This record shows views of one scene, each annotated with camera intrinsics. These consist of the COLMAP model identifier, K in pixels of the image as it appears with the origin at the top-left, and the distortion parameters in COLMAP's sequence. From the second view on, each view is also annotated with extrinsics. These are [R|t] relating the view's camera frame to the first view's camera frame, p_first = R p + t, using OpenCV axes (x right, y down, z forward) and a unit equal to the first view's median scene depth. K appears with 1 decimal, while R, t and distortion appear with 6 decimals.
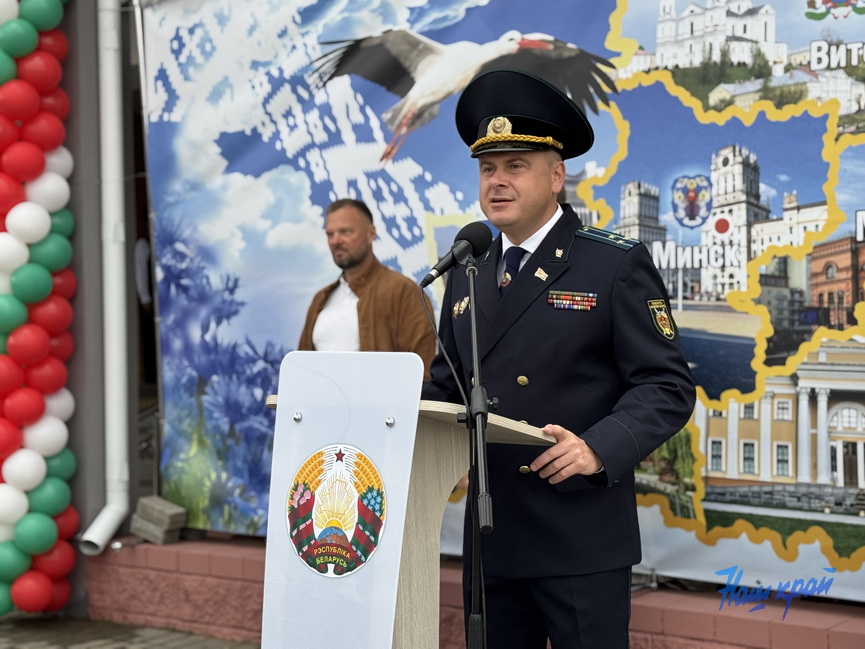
lens RADIAL K [[1547.1, 0, 432.1], [0, 1547.1, 325.9], [0, 0, 1]] dist [0.056505, 0.000000]
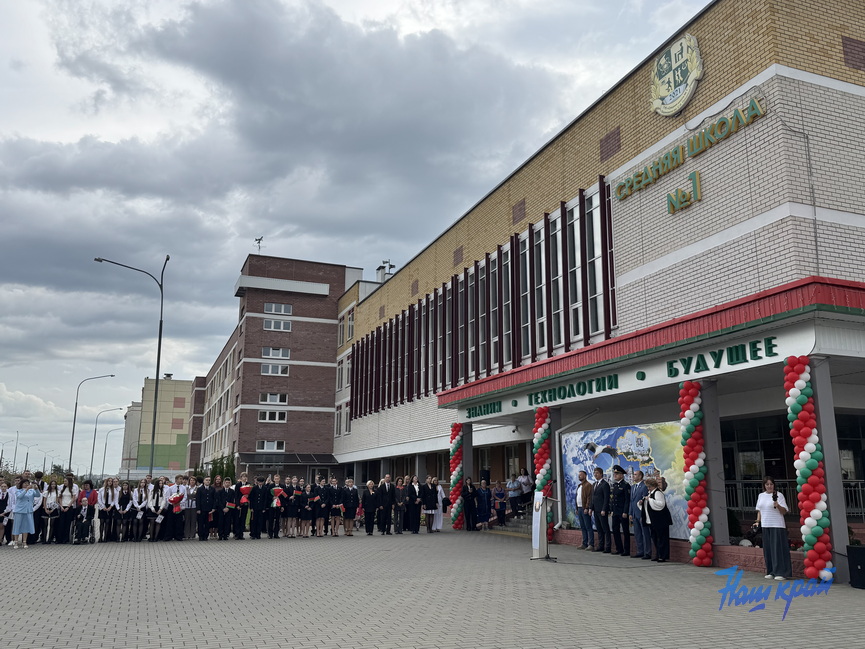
lens RADIAL K [[739.1, 0, 432.2], [0, 739.1, 324.8], [0, 0, 1]] dist [0.006538, 0.002541]
pose [[0.853533, -0.088484, -0.513471, 0.902174], [-0.025419, 0.977230, -0.210655, -0.009543], [0.520419, 0.192853, 0.831848, -1.726019]]
